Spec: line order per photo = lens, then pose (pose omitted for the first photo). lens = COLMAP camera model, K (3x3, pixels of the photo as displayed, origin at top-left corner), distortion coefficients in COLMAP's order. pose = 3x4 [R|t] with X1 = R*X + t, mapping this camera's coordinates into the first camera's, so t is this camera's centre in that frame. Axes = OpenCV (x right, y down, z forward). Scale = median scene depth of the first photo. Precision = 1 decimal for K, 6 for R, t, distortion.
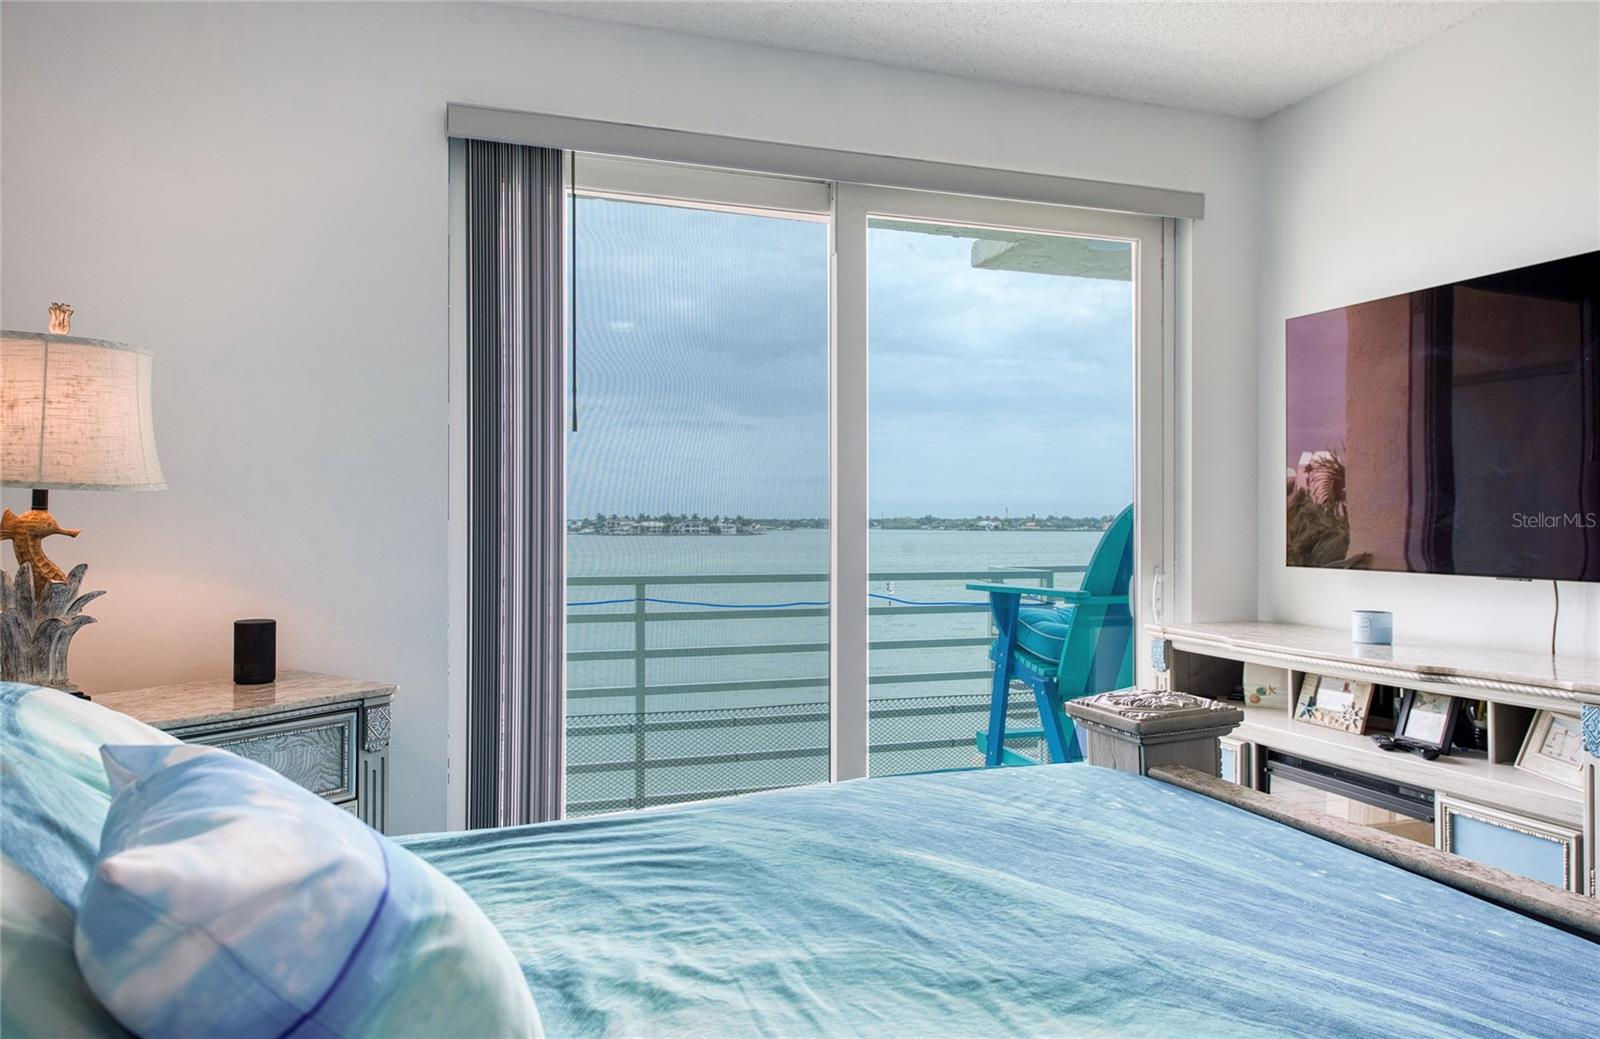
lens RADIAL K [[1051.7, 0, 795.3], [0, 1051.7, 524.6], [0, 0, 1]] dist [0.001760, 0.003841]
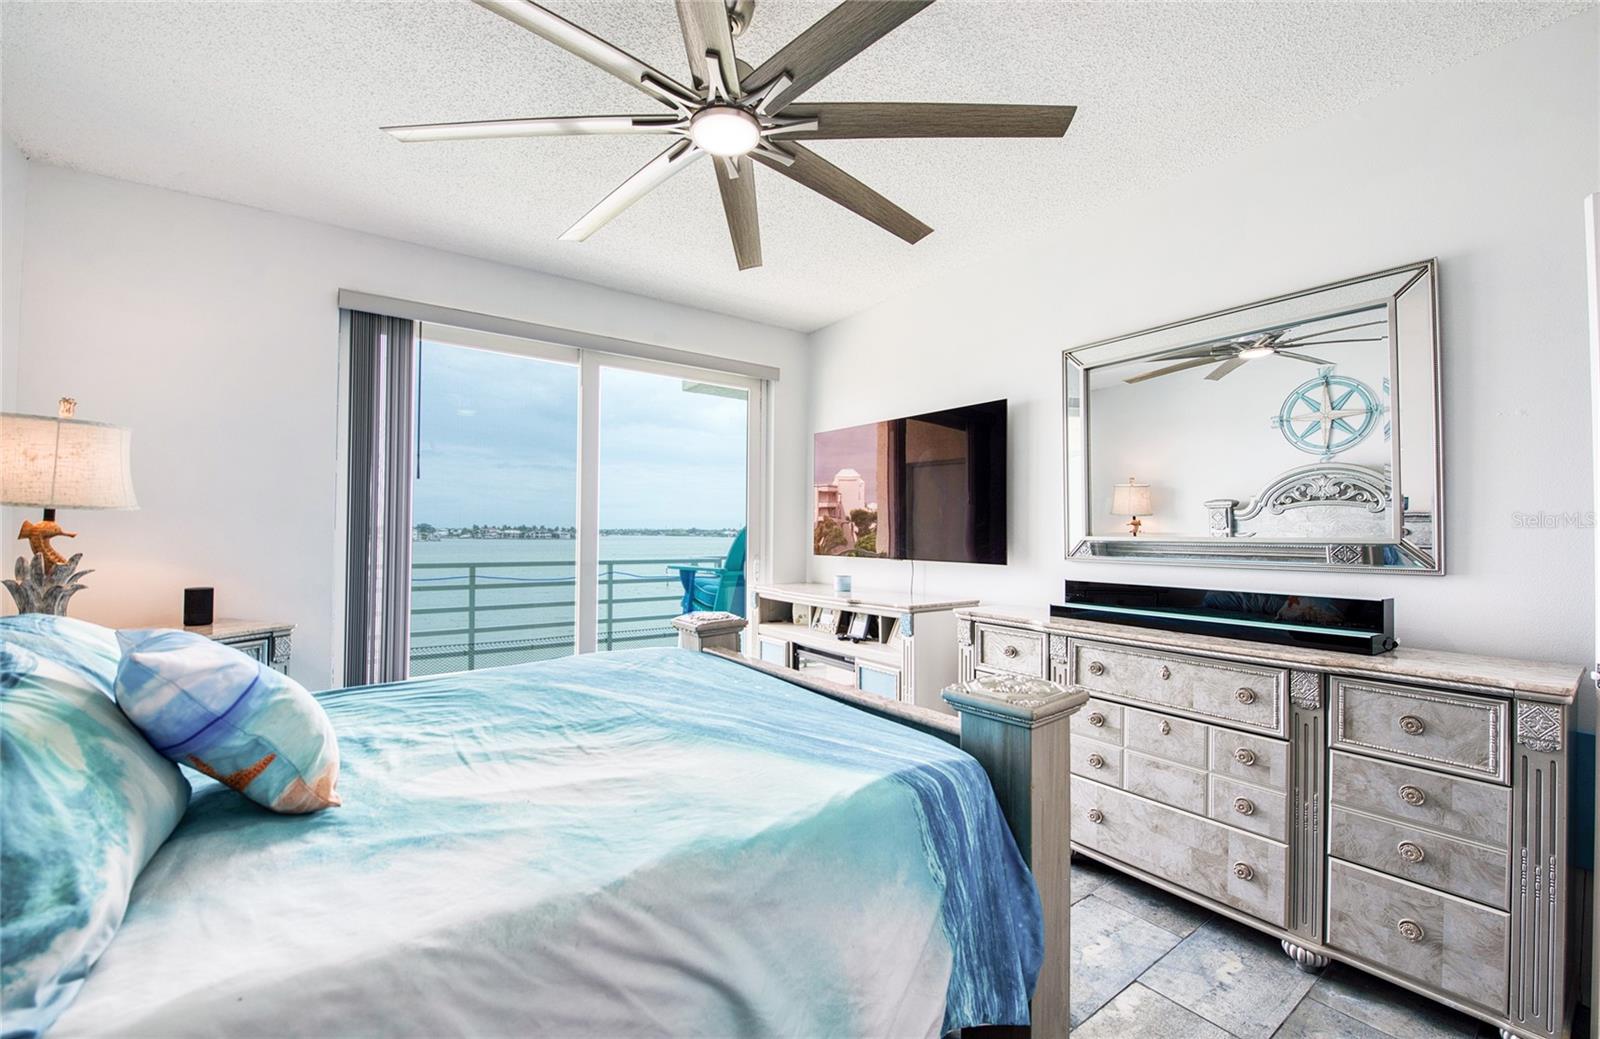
lens RADIAL K [[637.1, 0, 797.1], [0, 637.1, 522.2], [0, 0, 1]] dist [-0.015910, -0.001811]
pose [[0.959388, 0.010724, 0.281887, 0.121249], [-0.005839, 0.999818, -0.018166, -0.000819], [-0.282030, 0.015783, 0.959276, -0.234314]]
